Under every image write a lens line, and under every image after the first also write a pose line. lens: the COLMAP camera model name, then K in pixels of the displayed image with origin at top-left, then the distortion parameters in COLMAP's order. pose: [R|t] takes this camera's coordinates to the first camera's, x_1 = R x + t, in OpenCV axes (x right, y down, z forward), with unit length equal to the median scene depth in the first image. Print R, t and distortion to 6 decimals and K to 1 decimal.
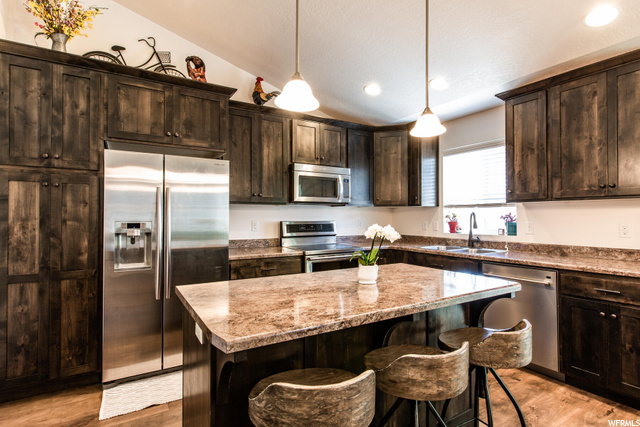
lens RADIAL K [[326.5, 0, 322.2], [0, 326.5, 213.3], [0, 0, 1]] dist [0.003240, 0.000315]
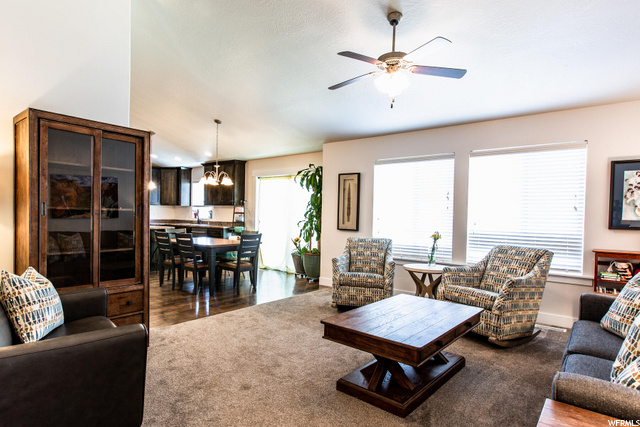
lens RADIAL K [[357.4, 0, 288.4], [0, 357.4, 215.5], [0, 0, 1]] dist [0.002919, 0.001072]
pose [[0.952698, 0.014484, 0.303572, 0.351994], [-0.020624, 0.999642, 0.017031, -0.015798], [-0.303217, -0.022486, 0.952656, -2.020741]]
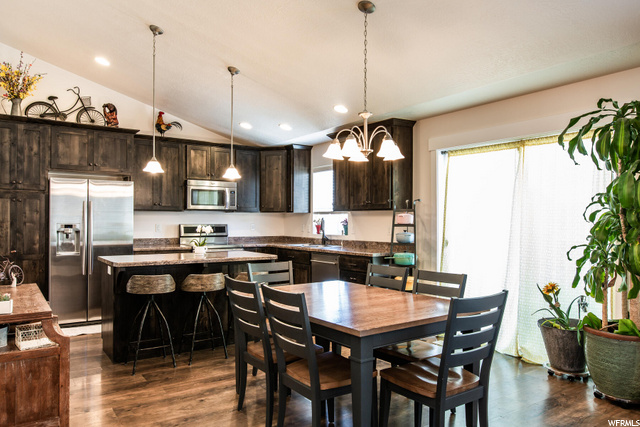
lens RADIAL K [[454.2, 0, 318.5], [0, 454.2, 222.7], [0, 0, 1]] dist [-0.004185, -0.000240]
pose [[0.998779, 0.004014, 0.049228, 0.417369], [-0.004822, 0.999856, 0.016295, -0.016000], [-0.049156, -0.016512, 0.998655, -1.005808]]
